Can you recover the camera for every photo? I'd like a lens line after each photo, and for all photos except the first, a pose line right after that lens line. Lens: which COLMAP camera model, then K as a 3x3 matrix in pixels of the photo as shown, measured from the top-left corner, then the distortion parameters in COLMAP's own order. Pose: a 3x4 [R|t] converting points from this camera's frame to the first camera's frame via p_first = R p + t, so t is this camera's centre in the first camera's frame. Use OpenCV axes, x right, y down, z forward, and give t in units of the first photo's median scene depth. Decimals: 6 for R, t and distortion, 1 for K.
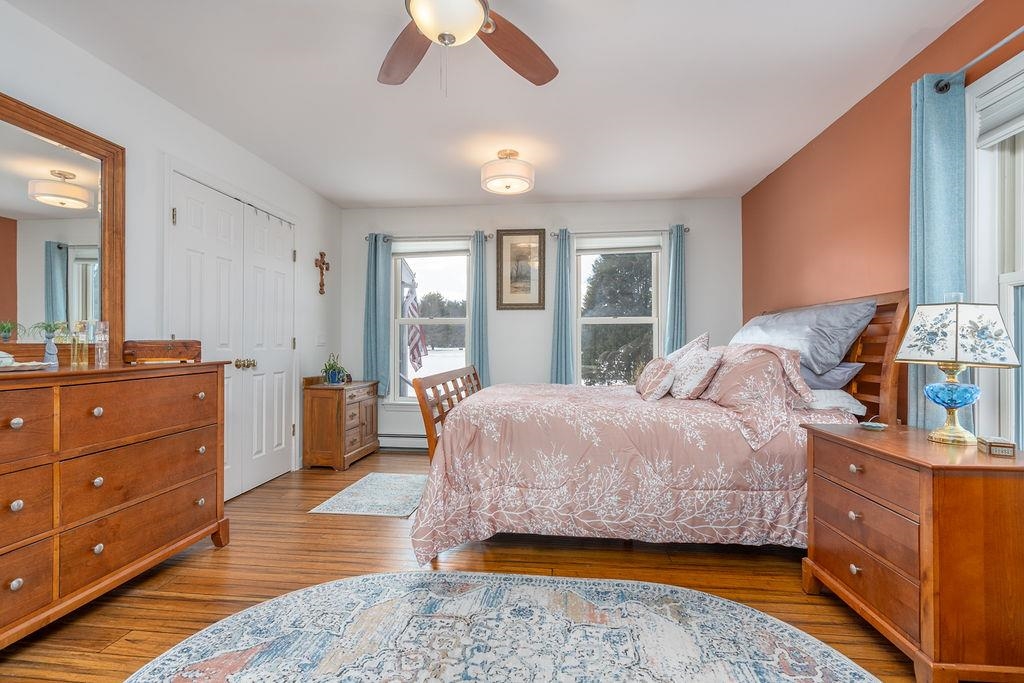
lens RADIAL K [[464.8, 0, 512.7], [0, 464.8, 340.3], [0, 0, 1]] dist [-0.003694, 0.000789]
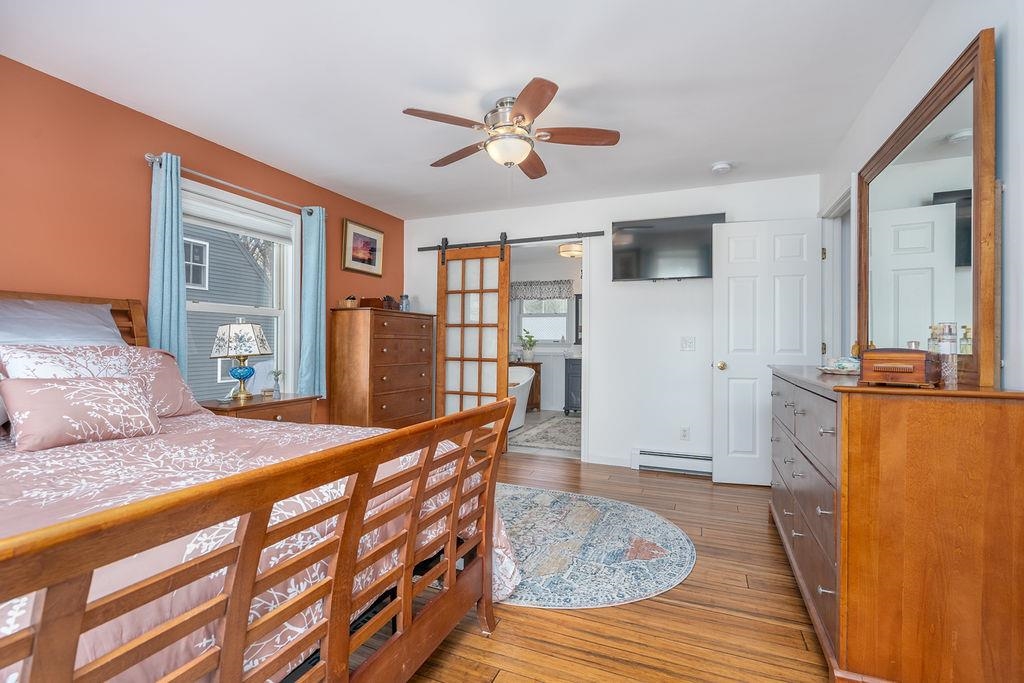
lens RADIAL K [[464.8, 0, 512.7], [0, 464.8, 338.2], [0, 0, 1]] dist [-0.003694, 0.000789]
pose [[-0.960494, -0.004409, 0.278267, -0.577494], [-0.005630, 0.999978, -0.003586, -0.016045], [-0.278245, -0.005011, -0.960497, 2.390411]]
